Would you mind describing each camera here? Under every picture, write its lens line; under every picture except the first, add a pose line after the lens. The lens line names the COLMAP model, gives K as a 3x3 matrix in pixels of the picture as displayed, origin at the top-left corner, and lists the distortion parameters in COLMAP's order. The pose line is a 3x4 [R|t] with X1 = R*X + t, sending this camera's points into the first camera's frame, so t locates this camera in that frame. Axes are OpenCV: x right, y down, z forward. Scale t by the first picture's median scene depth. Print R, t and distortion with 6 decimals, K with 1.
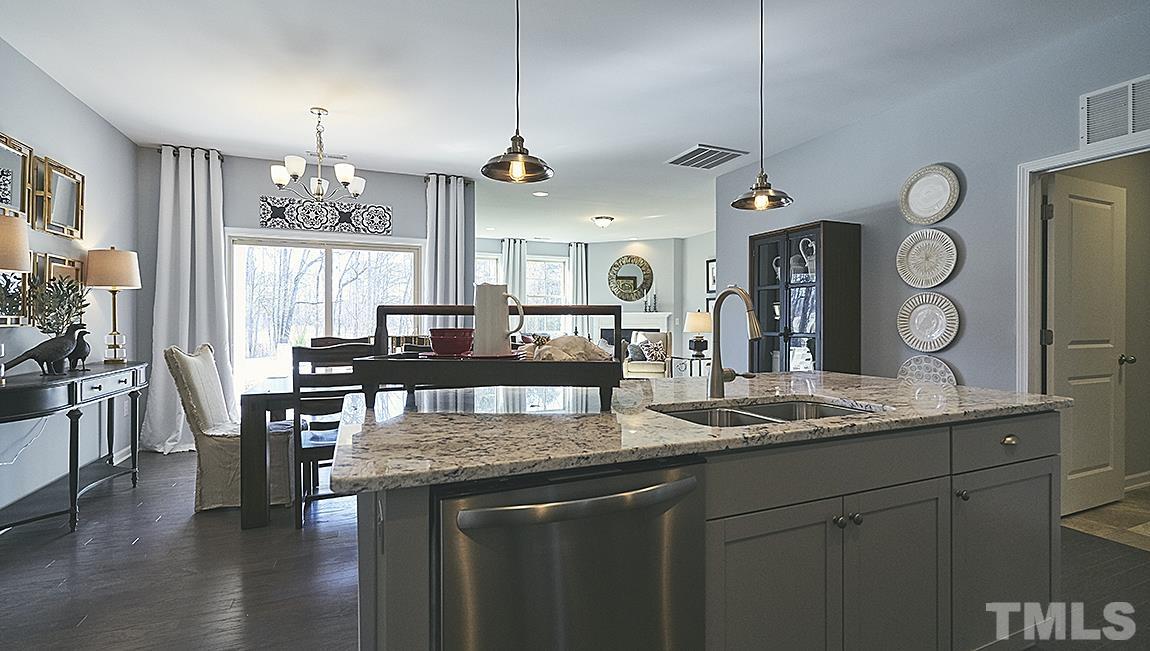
lens RADIAL K [[517.9, 0, 576.8], [0, 517.9, 323.5], [0, 0, 1]] dist [-0.001619, 0.002326]
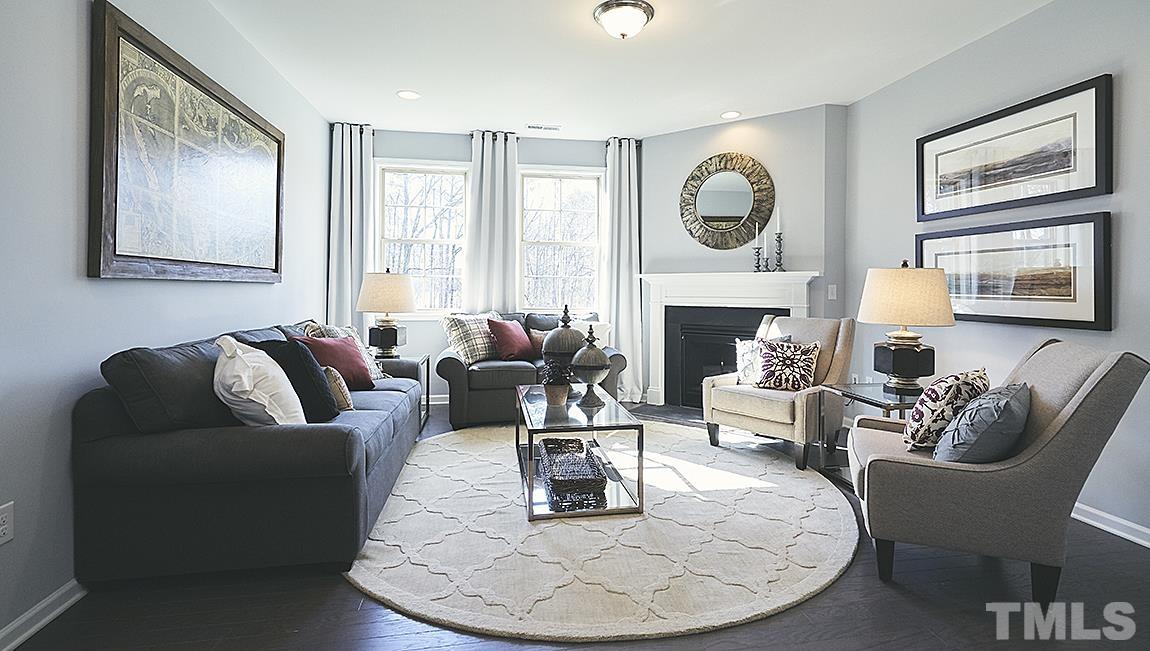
lens RADIAL K [[517.9, 0, 577.1], [0, 517.9, 286.0], [0, 0, 1]] dist [-0.001619, 0.002326]
pose [[0.971711, 0.002482, -0.236161, 0.085019], [-0.004072, 0.999972, -0.006246, -0.005940], [0.236139, 0.007031, 0.971694, 0.511278]]
